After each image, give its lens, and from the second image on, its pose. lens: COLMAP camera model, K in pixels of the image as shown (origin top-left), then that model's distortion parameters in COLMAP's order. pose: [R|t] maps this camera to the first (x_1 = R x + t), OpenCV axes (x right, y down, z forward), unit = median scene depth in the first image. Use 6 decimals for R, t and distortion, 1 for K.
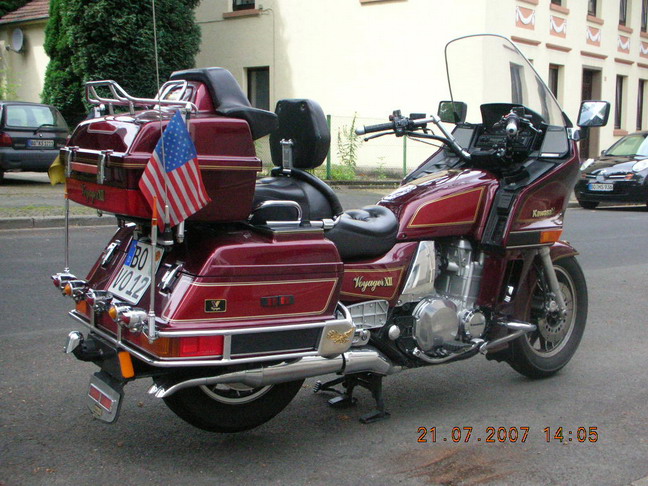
lens RADIAL K [[866.2, 0, 376.9], [0, 866.2, 243.5], [0, 0, 1]] dist [-0.132056, 0.094785]
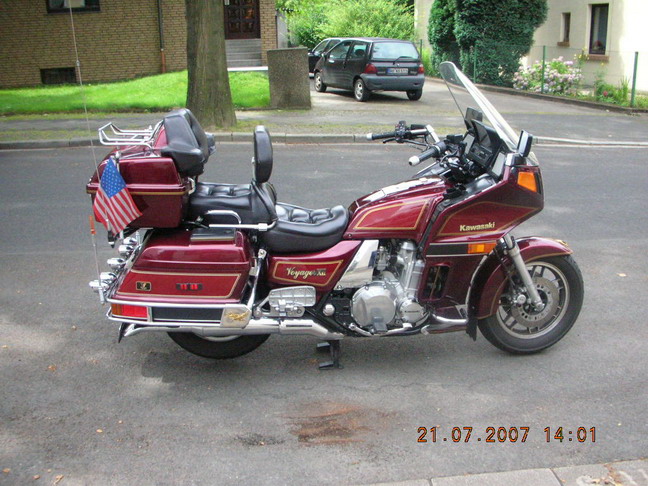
lens RADIAL K [[671.4, 0, 326.7], [0, 671.4, 244.4], [0, 0, 1]] dist [-0.154106, 0.038604]
pose [[0.853670, 0.134782, -0.503072, 0.492654], [-0.053543, 0.983528, 0.172645, -0.161688], [0.518055, -0.120446, 0.846825, 0.155701]]
